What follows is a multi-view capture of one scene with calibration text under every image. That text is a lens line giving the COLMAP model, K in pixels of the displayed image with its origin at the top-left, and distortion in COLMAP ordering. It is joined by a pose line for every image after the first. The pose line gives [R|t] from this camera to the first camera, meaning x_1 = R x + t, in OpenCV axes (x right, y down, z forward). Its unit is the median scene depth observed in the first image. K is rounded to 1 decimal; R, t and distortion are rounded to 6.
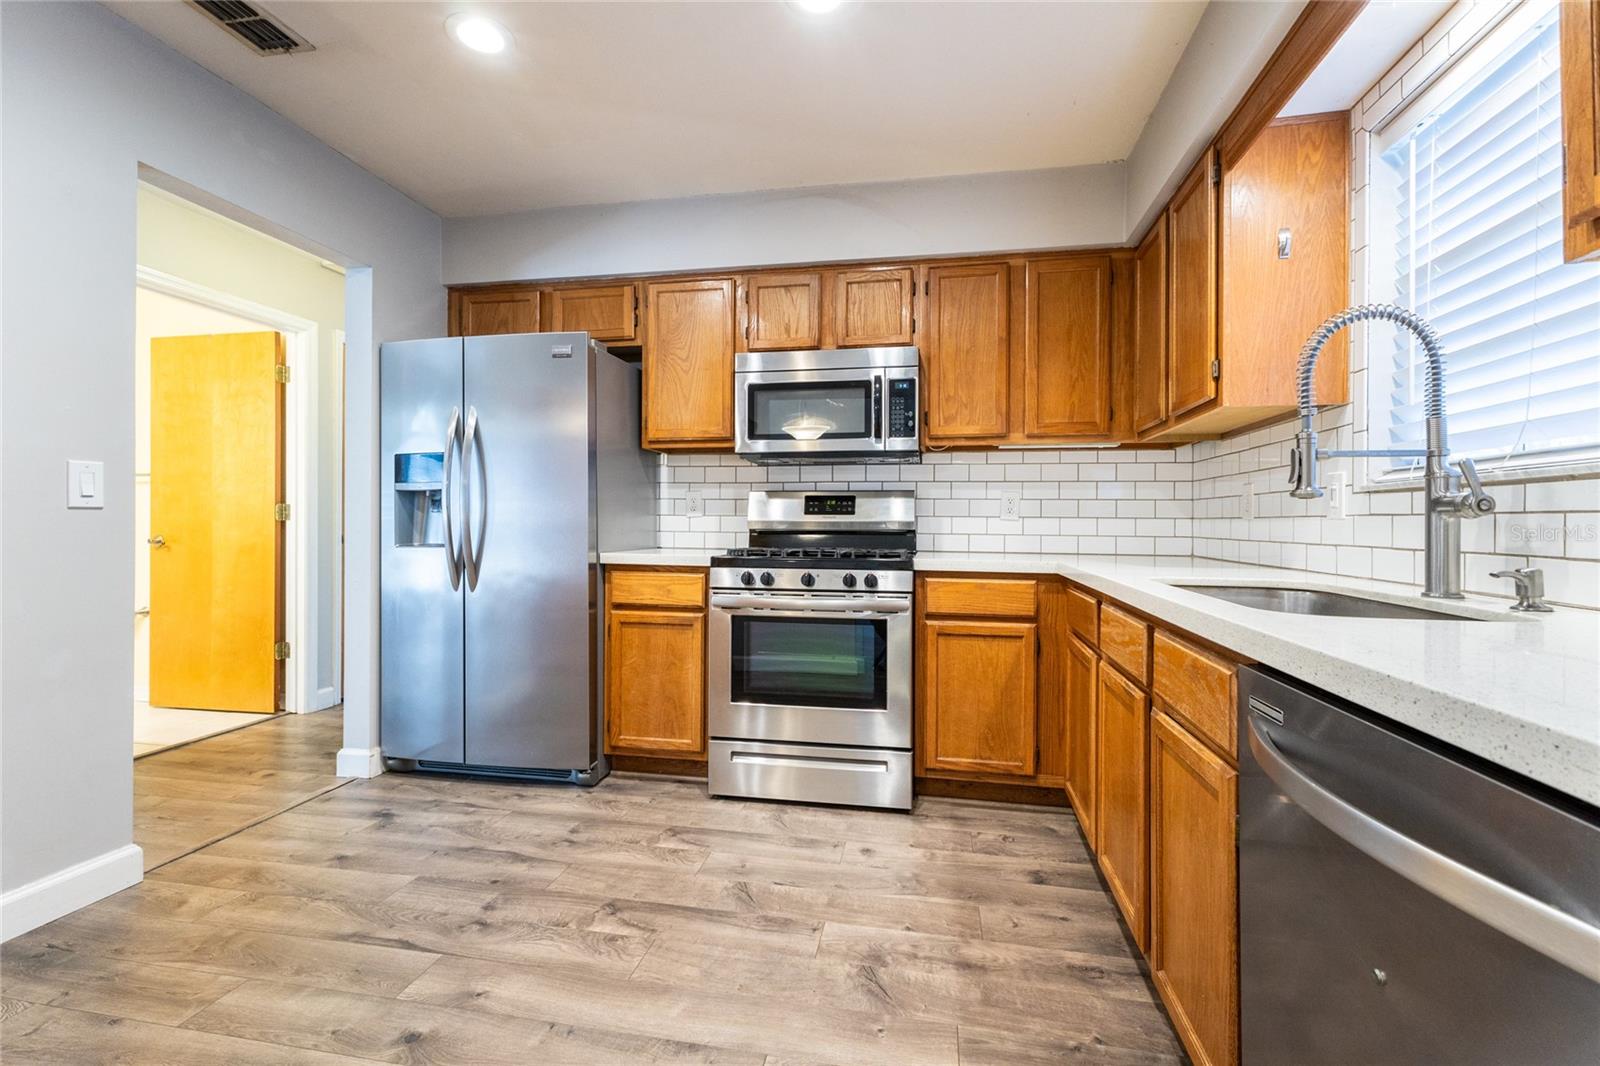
lens RADIAL K [[689.9, 0, 800.8], [0, 689.9, 519.8], [0, 0, 1]] dist [0.009079, -0.000327]
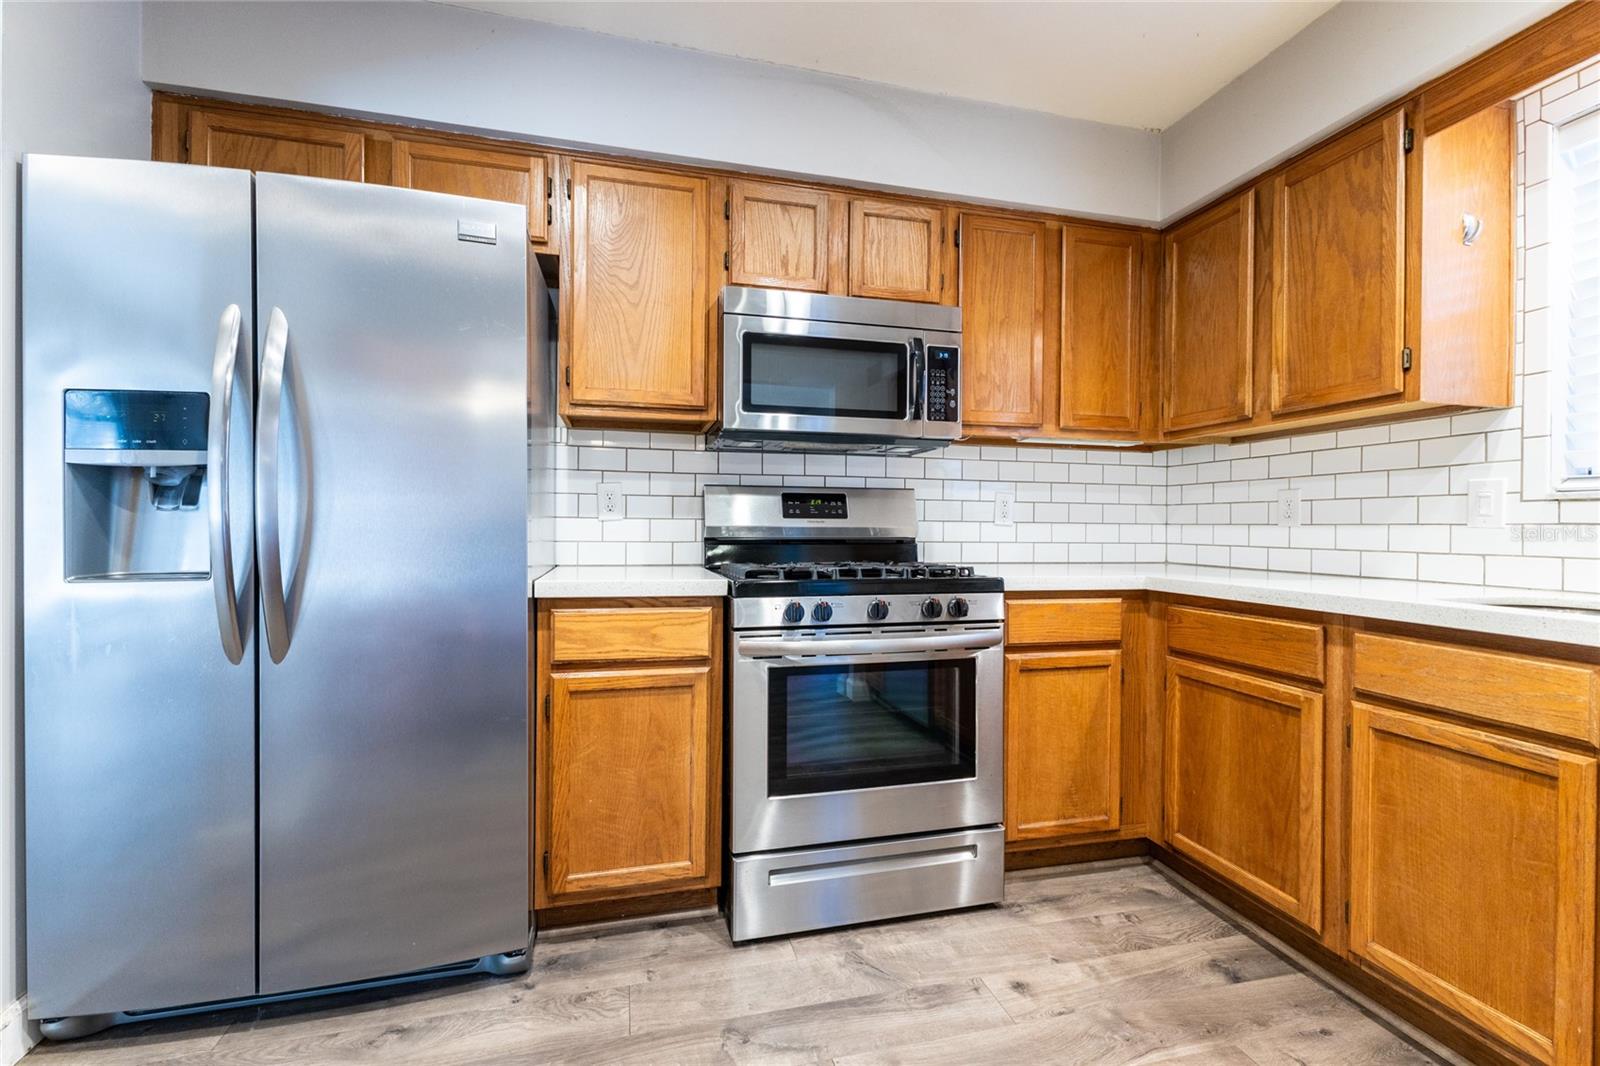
lens RADIAL K [[689.1, 0, 796.2], [0, 689.1, 525.3], [0, 0, 1]] dist [0.016703, -0.005537]
pose [[0.907635, 0.000595, 0.419759, -0.358907], [-0.003350, 0.999977, 0.005827, -0.004908], [-0.419747, -0.006695, 0.907617, 0.378852]]
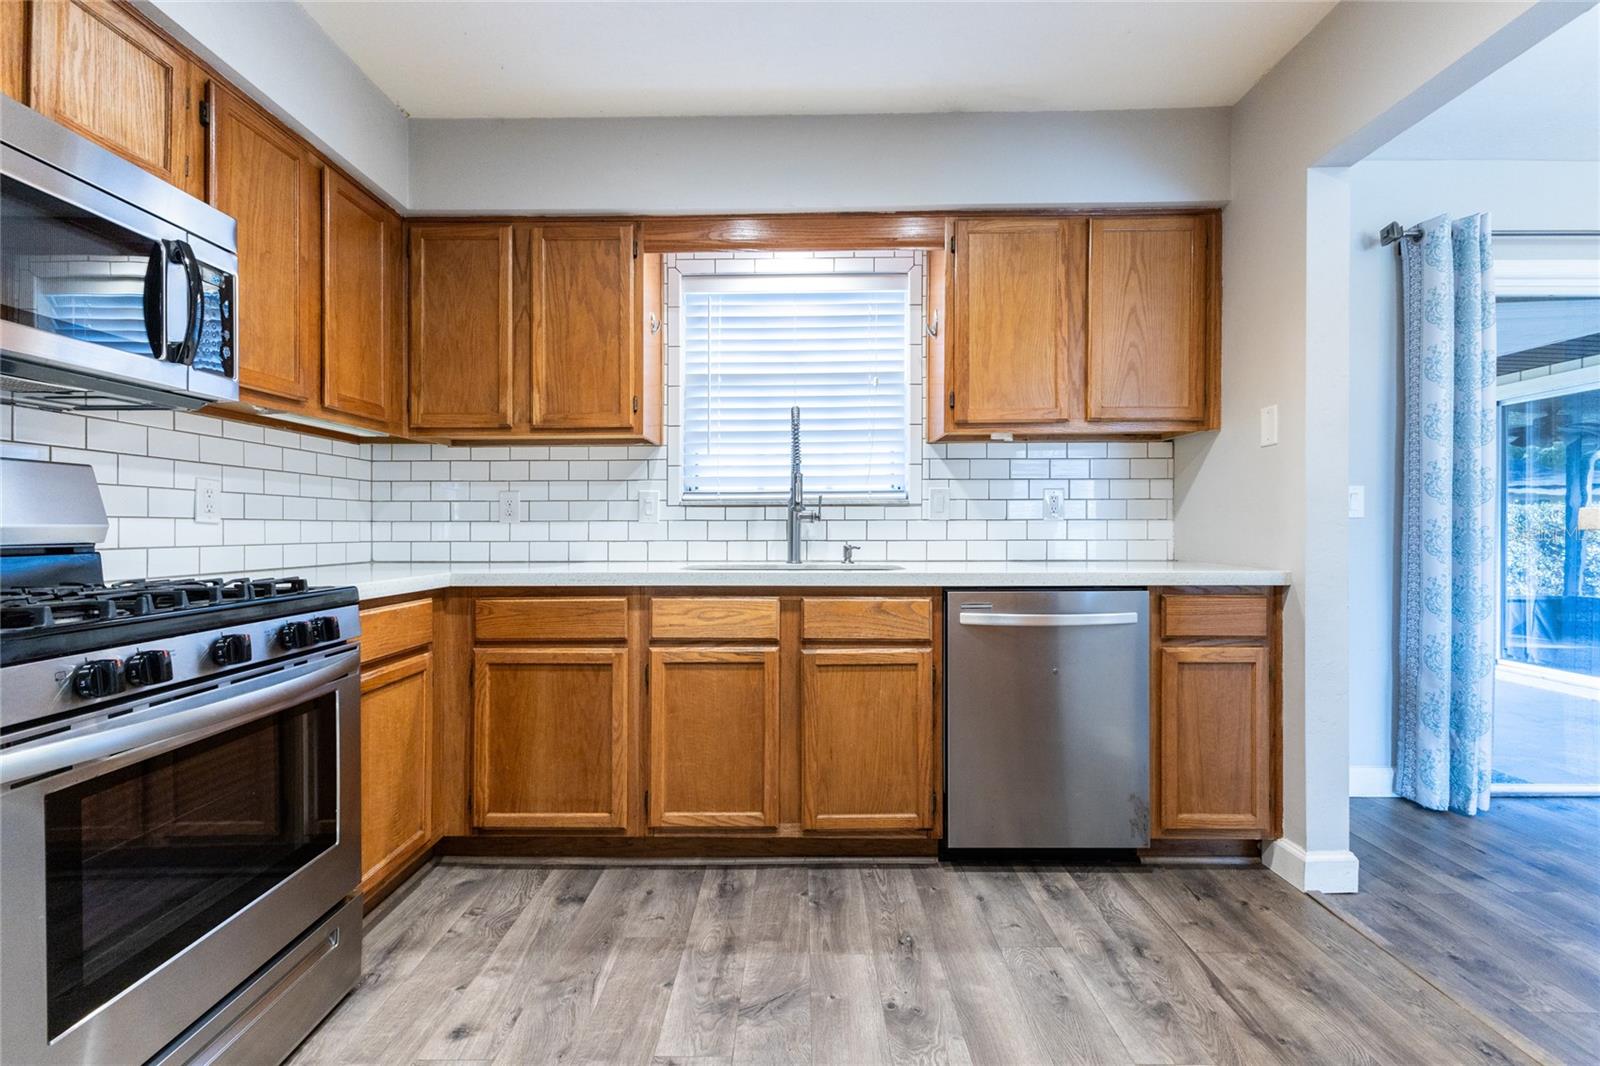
lens RADIAL K [[696.5, 0, 797.5], [0, 696.5, 527.1], [0, 0, 1]] dist [0.009111, -0.003796]
pose [[-0.179117, -0.007442, 0.983800, -0.518237], [-0.001648, 0.999972, 0.007264, -0.002171], [-0.983826, -0.000320, -0.179124, 0.687352]]
